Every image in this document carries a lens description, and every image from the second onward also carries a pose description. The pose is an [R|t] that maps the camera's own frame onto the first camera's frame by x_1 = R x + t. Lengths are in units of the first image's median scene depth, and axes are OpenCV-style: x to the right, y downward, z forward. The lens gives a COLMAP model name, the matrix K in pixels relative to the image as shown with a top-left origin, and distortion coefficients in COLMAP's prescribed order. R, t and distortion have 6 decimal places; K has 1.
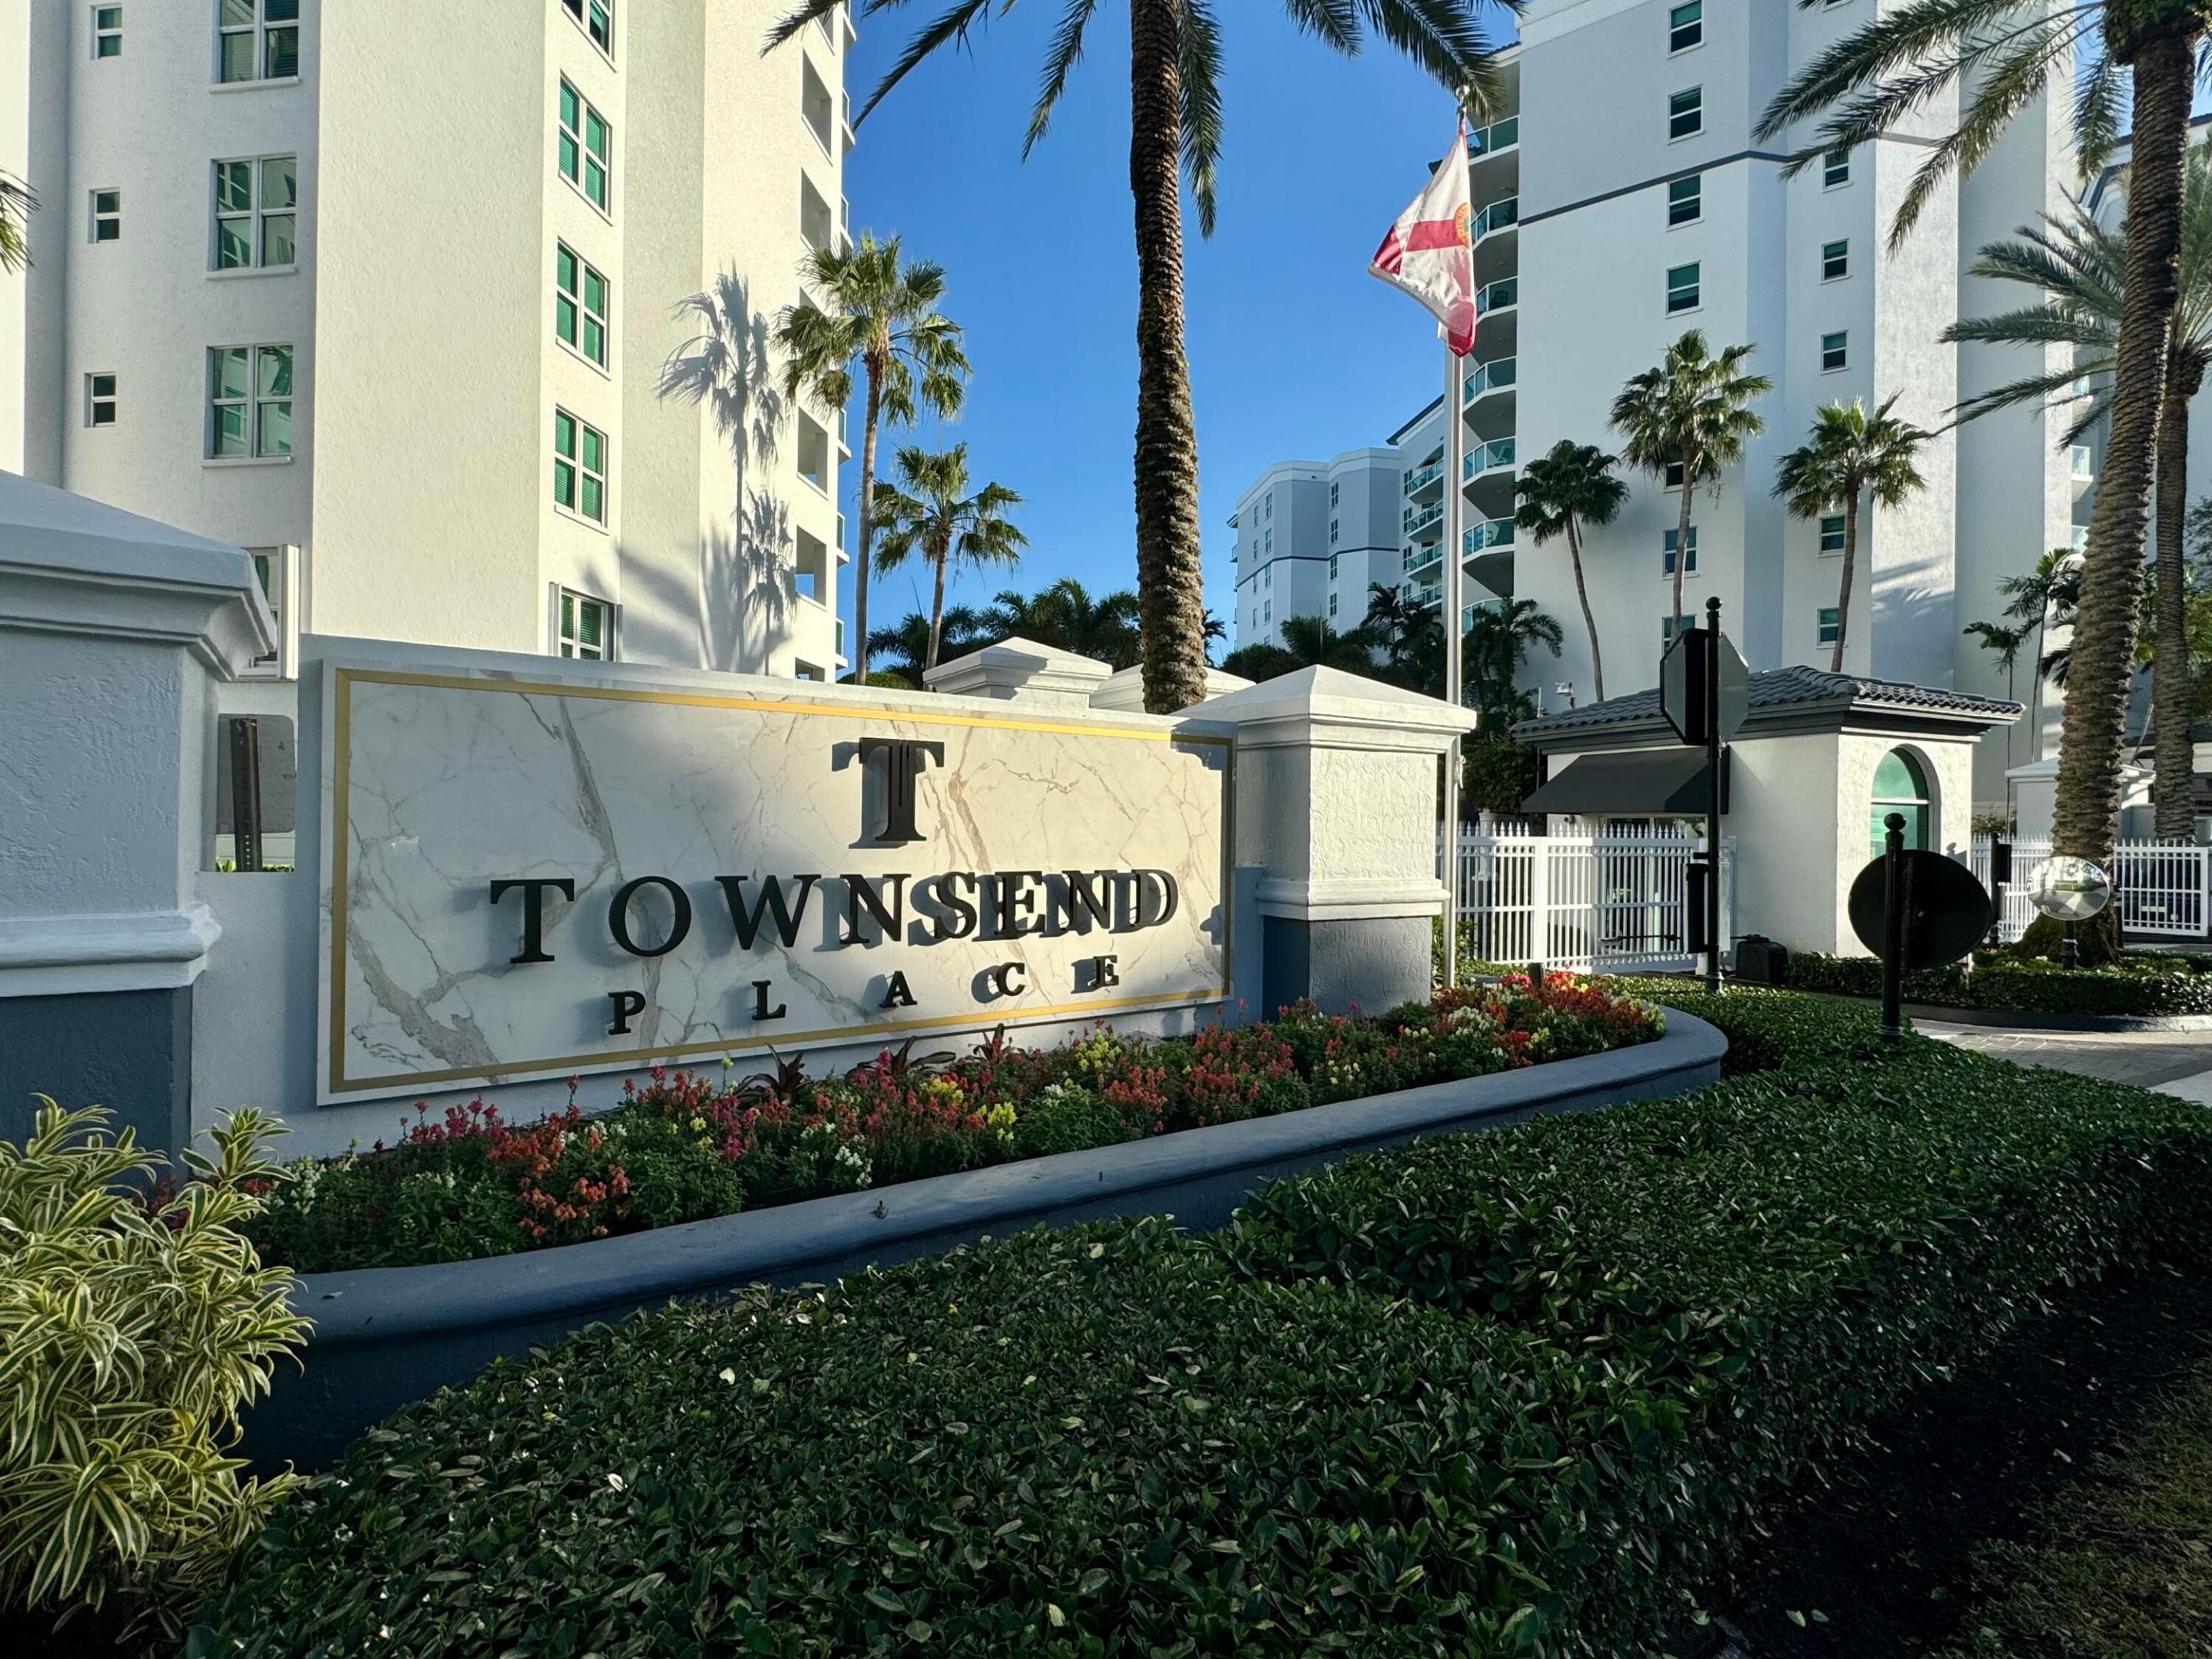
lens RADIAL K [[1025.8, 0, 1100.2], [0, 1025.8, 830.8], [0, 0, 1]] dist [0.001522, 0.000116]
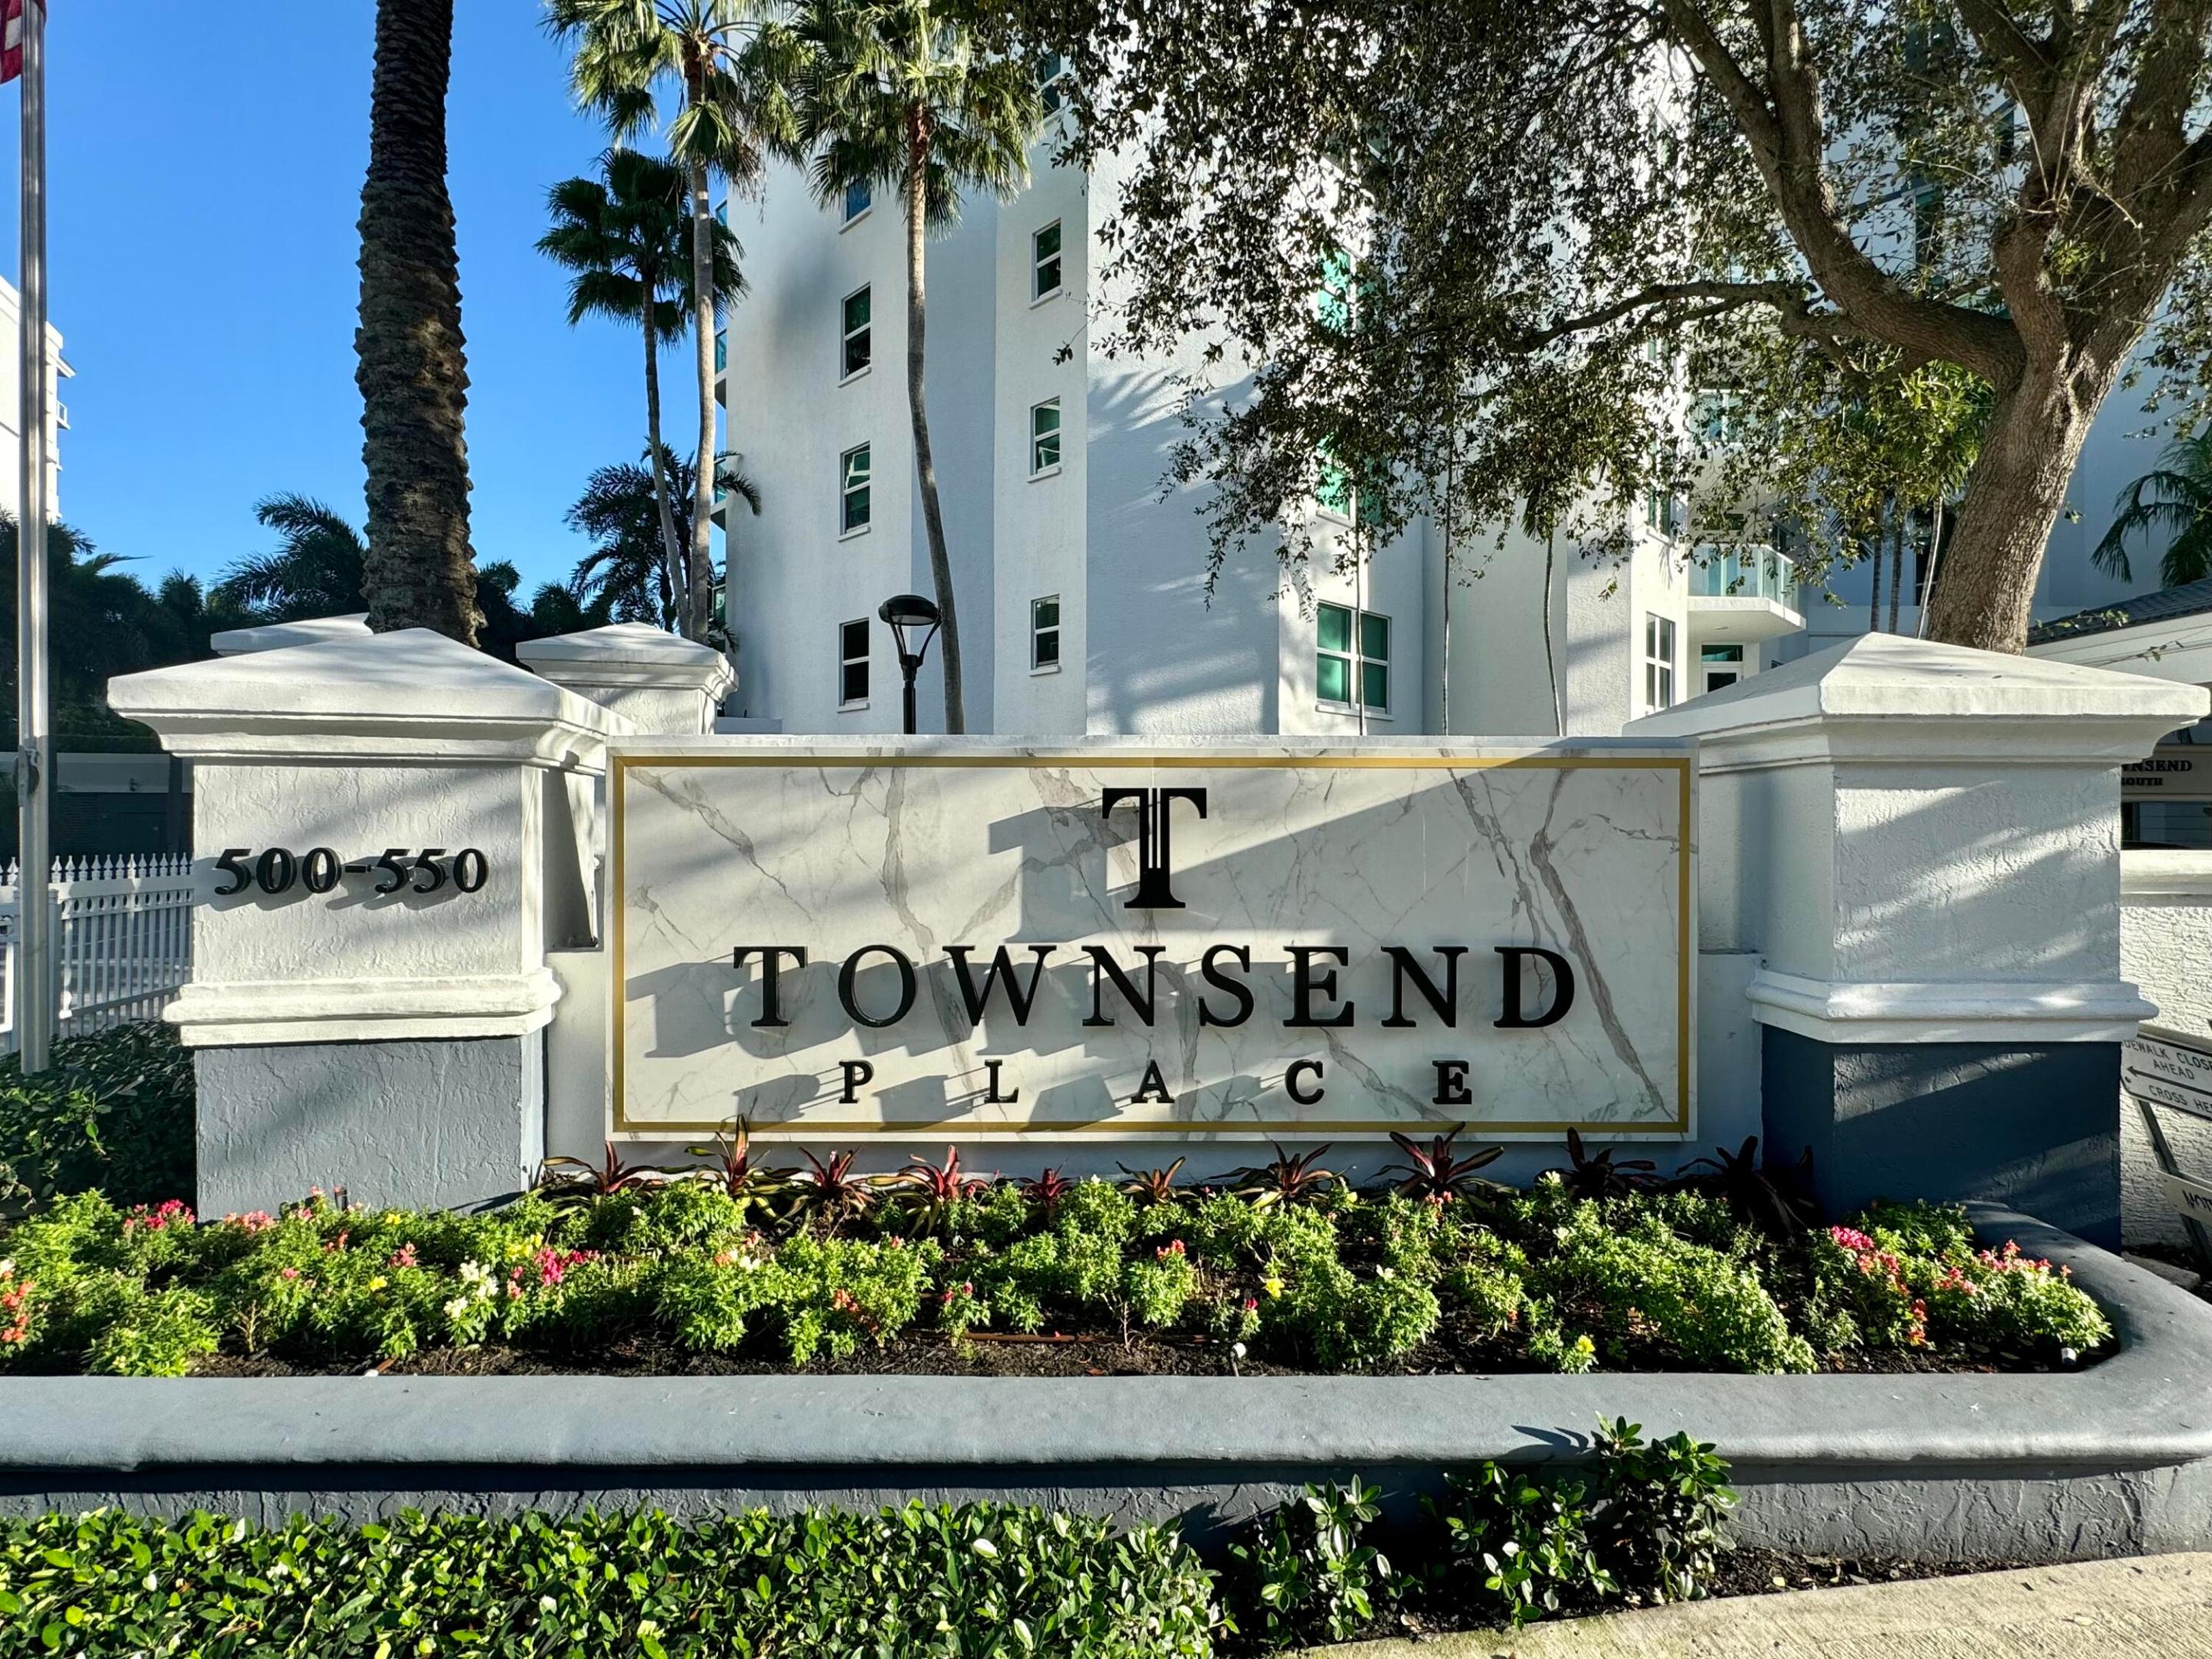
lens RADIAL K [[1124.0, 0, 1104.8], [0, 1124.0, 915.6], [0, 0, 1]] dist [0.001306, 0.000087]
pose [[0.827539, -0.002480, -0.561402, 0.226444], [0.006271, 0.999969, 0.004827, 0.008771], [0.561373, -0.007515, 0.827529, 0.161173]]
